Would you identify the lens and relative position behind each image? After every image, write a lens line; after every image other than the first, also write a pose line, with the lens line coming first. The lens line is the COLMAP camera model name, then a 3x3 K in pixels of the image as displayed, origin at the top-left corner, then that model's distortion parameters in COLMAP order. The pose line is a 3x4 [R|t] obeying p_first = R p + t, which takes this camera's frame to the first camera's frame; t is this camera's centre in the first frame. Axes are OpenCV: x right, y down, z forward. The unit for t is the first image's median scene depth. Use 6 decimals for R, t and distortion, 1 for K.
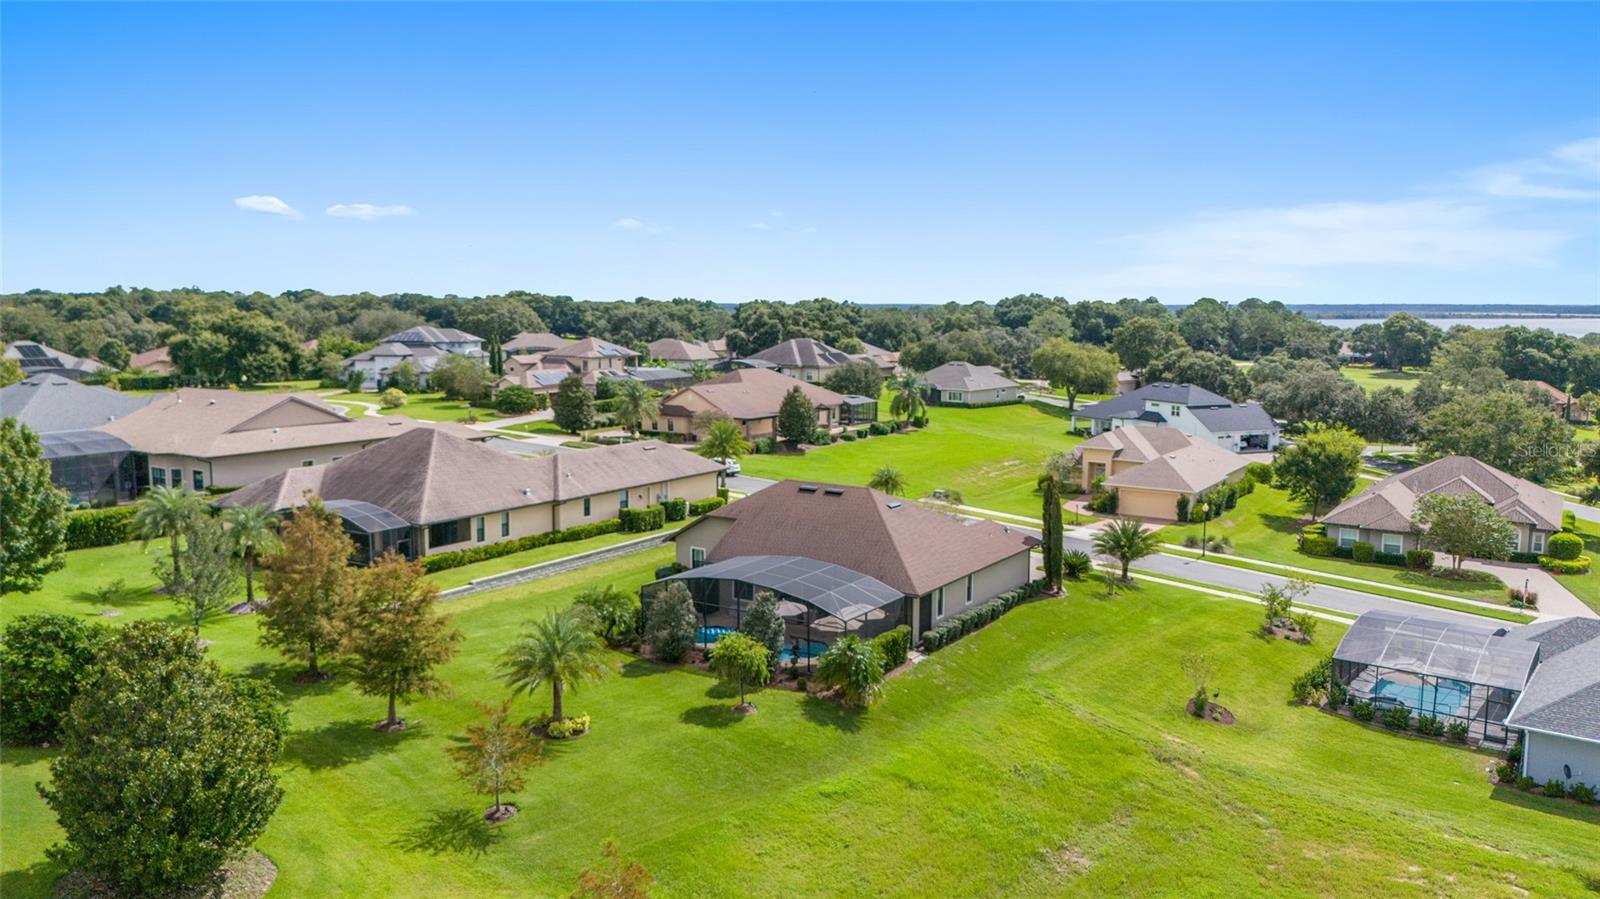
lens RADIAL K [[1190.5, 0, 816.6], [0, 1190.5, 412.1], [0, 0, 1]] dist [0.059973, -0.003773]
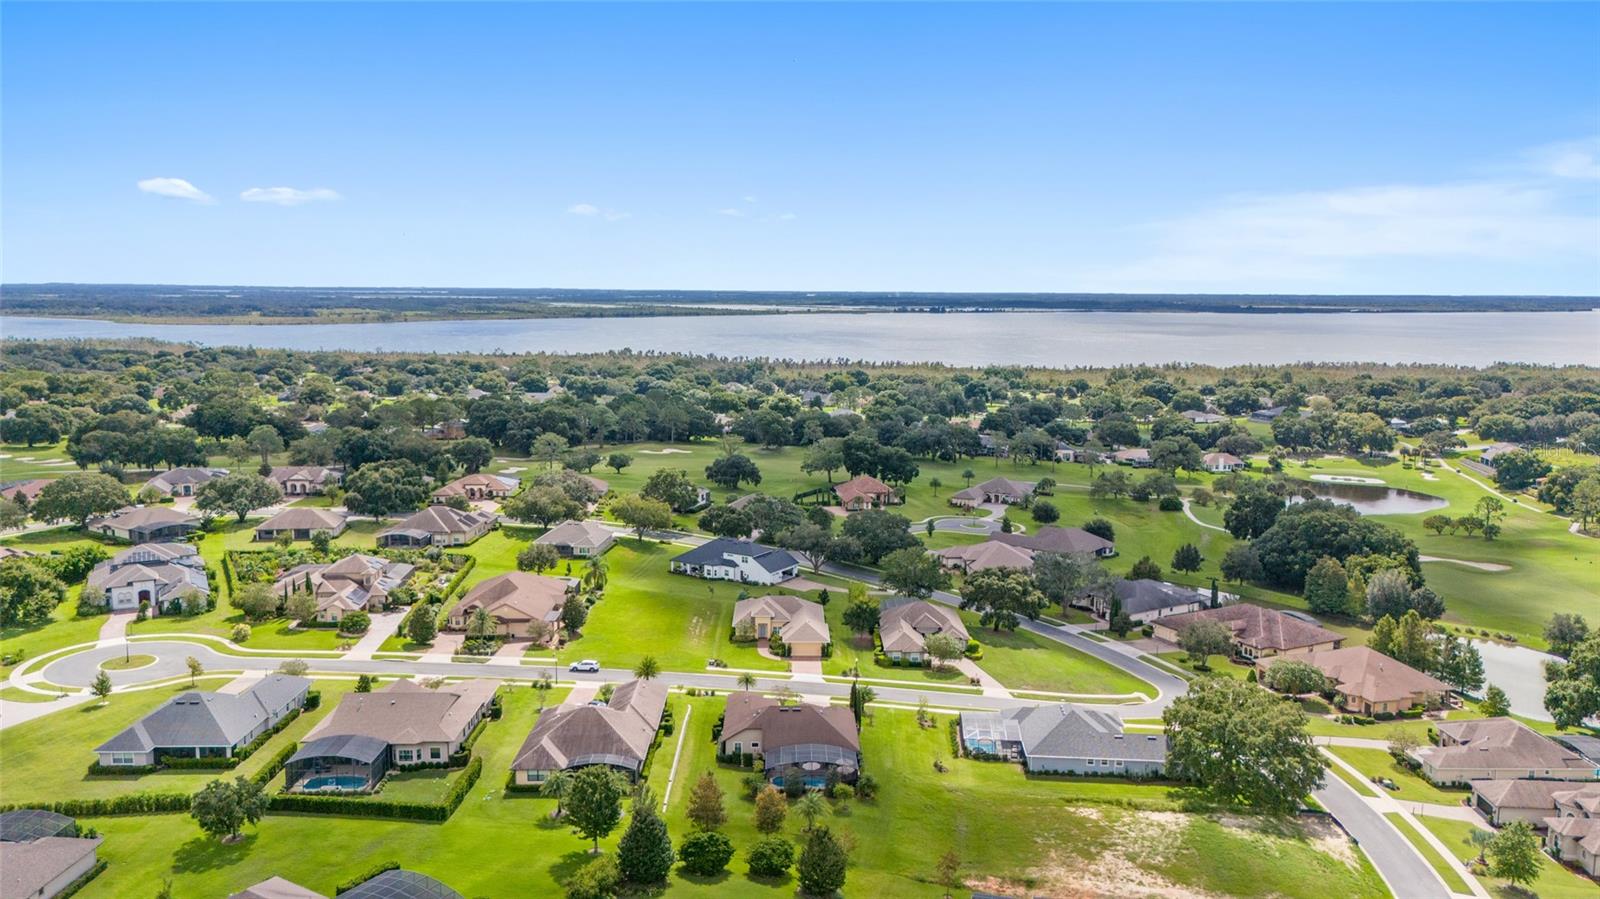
lens RADIAL K [[1170.7, 0, 802.9], [0, 1170.7, 447.1], [0, 0, 1]] dist [0.103564, -0.119752]
pose [[0.837498, -0.074125, 0.541389, -0.840691], [0.049158, 0.996960, 0.060456, -0.417798], [-0.544225, -0.024018, 0.838596, -0.695916]]
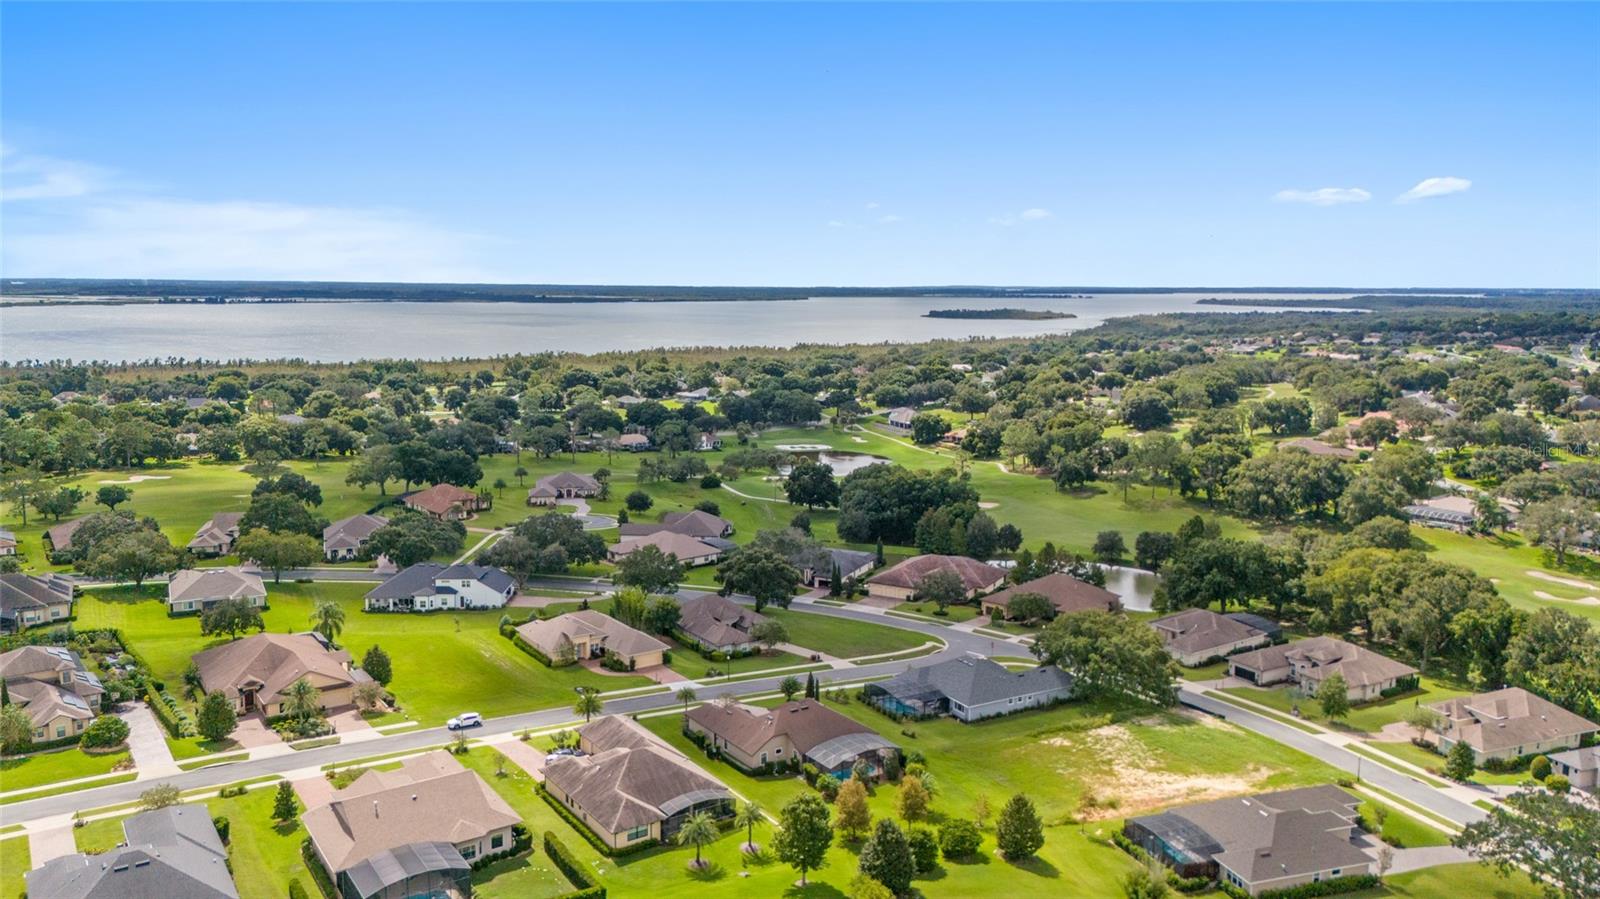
lens RADIAL K [[1170.7, 0, 802.9], [0, 1170.7, 447.1], [0, 0, 1]] dist [0.103564, -0.119752]
pose [[0.391878, -0.132577, 0.910415, -1.425800], [0.082606, 0.990636, 0.108702, -0.490259], [-0.916301, 0.032608, 0.399161, 0.011239]]
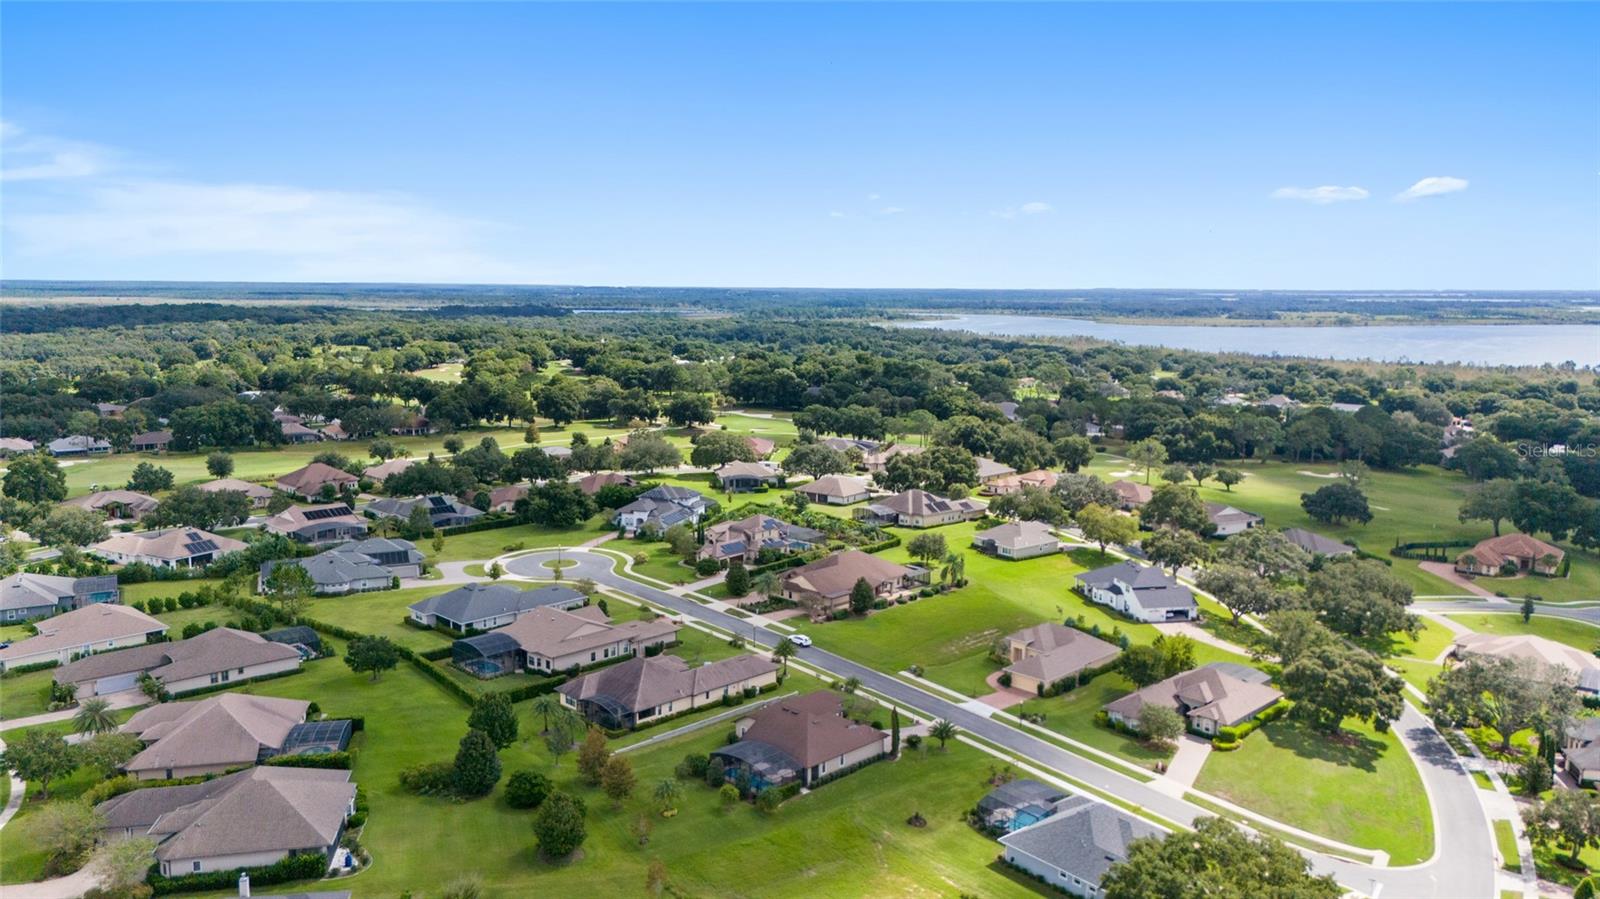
lens RADIAL K [[1170.7, 0, 802.9], [0, 1170.7, 447.1], [0, 0, 1]] dist [0.103564, -0.119752]
pose [[0.974829, 0.031607, -0.220701, 0.364967], [-0.021915, 0.998690, 0.046229, -0.392914], [0.221873, -0.040229, 0.974245, -0.882388]]
